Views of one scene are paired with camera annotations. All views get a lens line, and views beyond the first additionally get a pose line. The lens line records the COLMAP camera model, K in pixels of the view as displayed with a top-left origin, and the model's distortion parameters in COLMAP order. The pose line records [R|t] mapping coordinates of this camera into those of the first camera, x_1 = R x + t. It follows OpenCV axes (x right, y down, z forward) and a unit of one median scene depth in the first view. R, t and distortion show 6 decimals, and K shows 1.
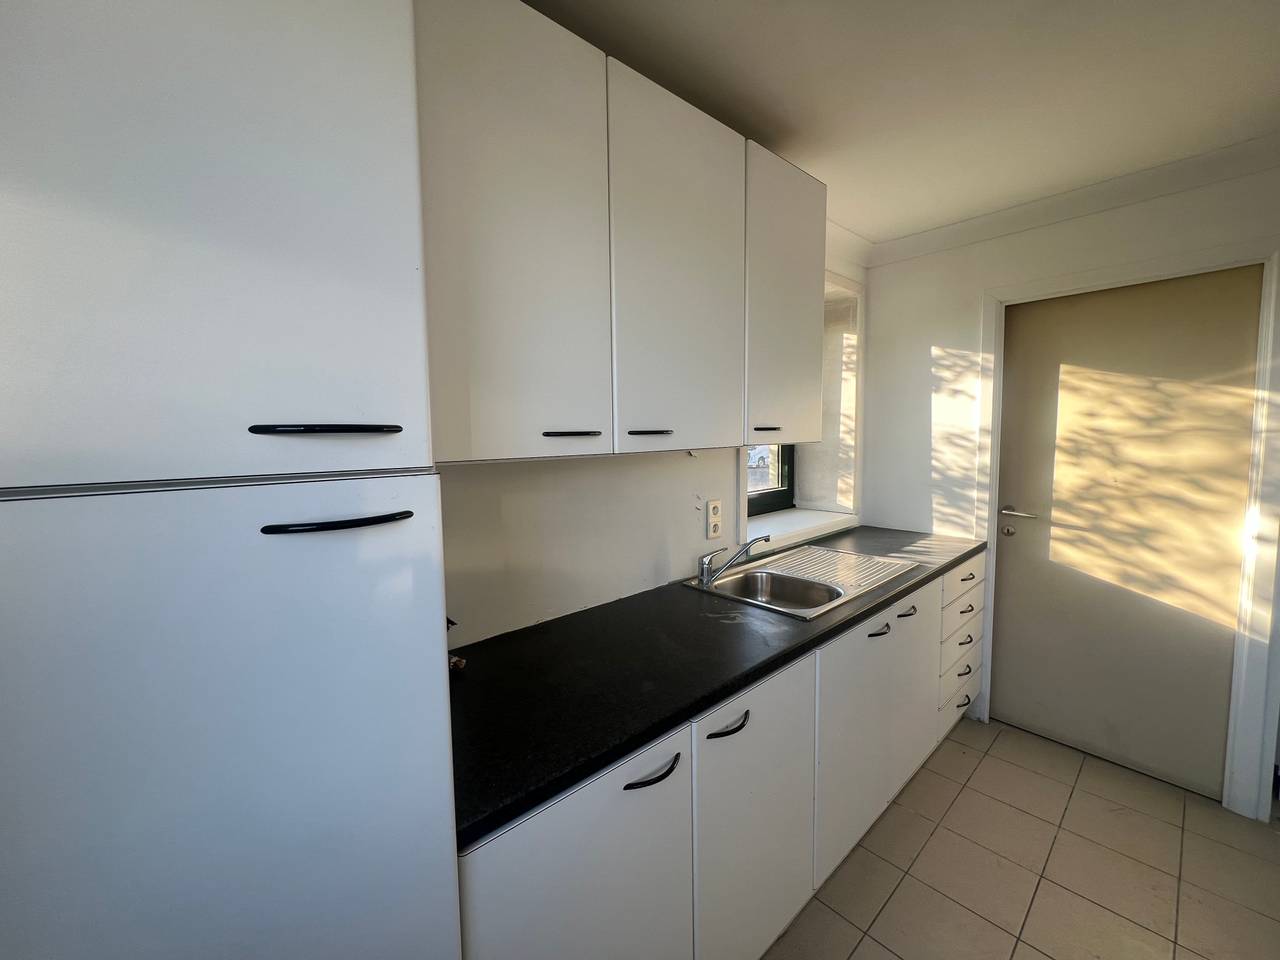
lens RADIAL K [[510.7, 0, 639.9], [0, 510.7, 477.6], [0, 0, 1]] dist [-0.003405, 0.000735]
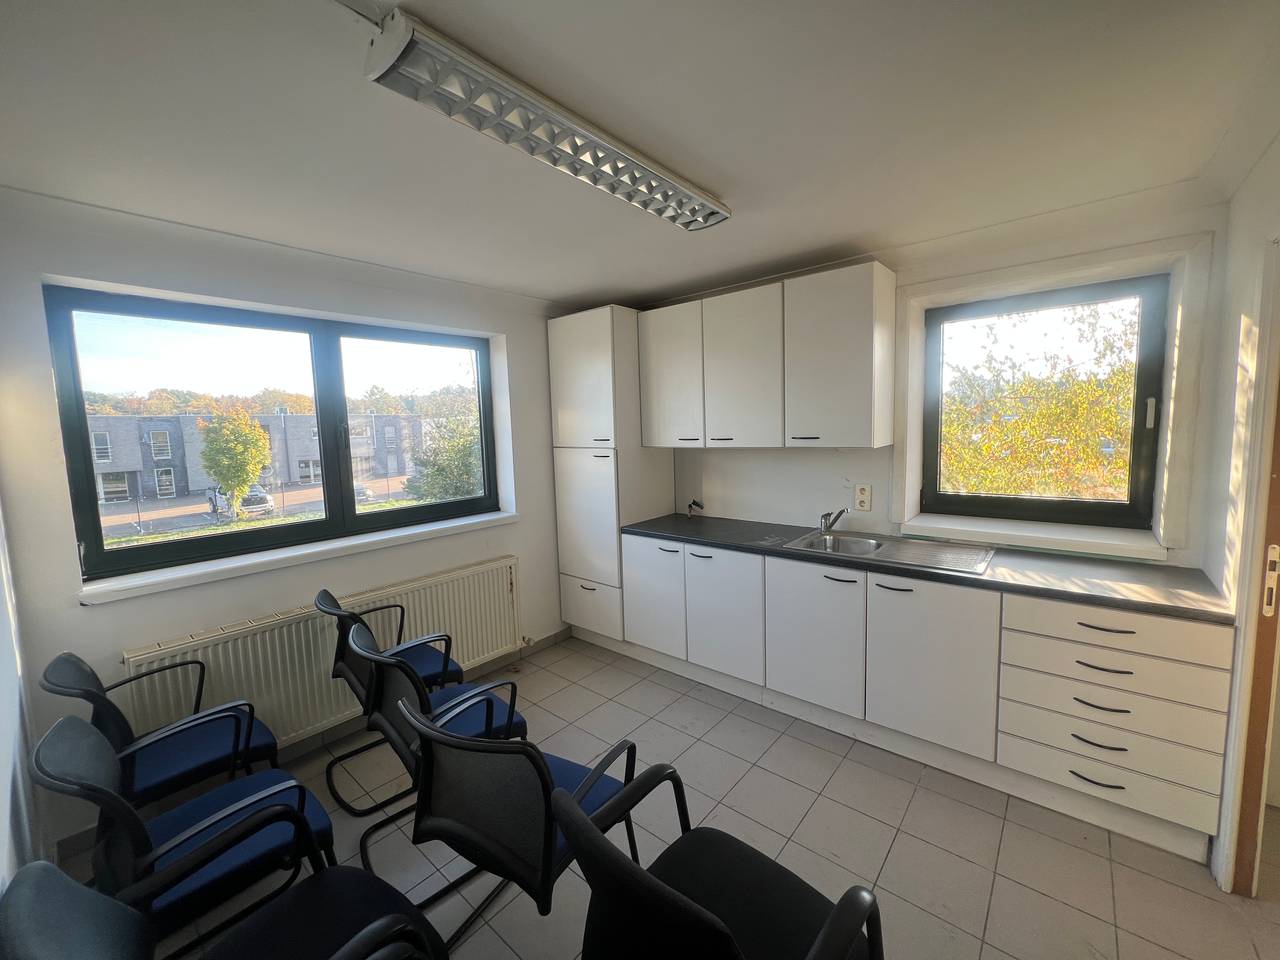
lens RADIAL K [[510.7, 0, 640.0], [0, 510.7, 477.7], [0, 0, 1]] dist [-0.003405, 0.000735]
pose [[0.131272, 0.109037, -0.985332, 2.532062], [-0.058135, 0.993069, 0.102148, -0.142905], [0.989640, 0.043873, 0.136701, 0.328319]]
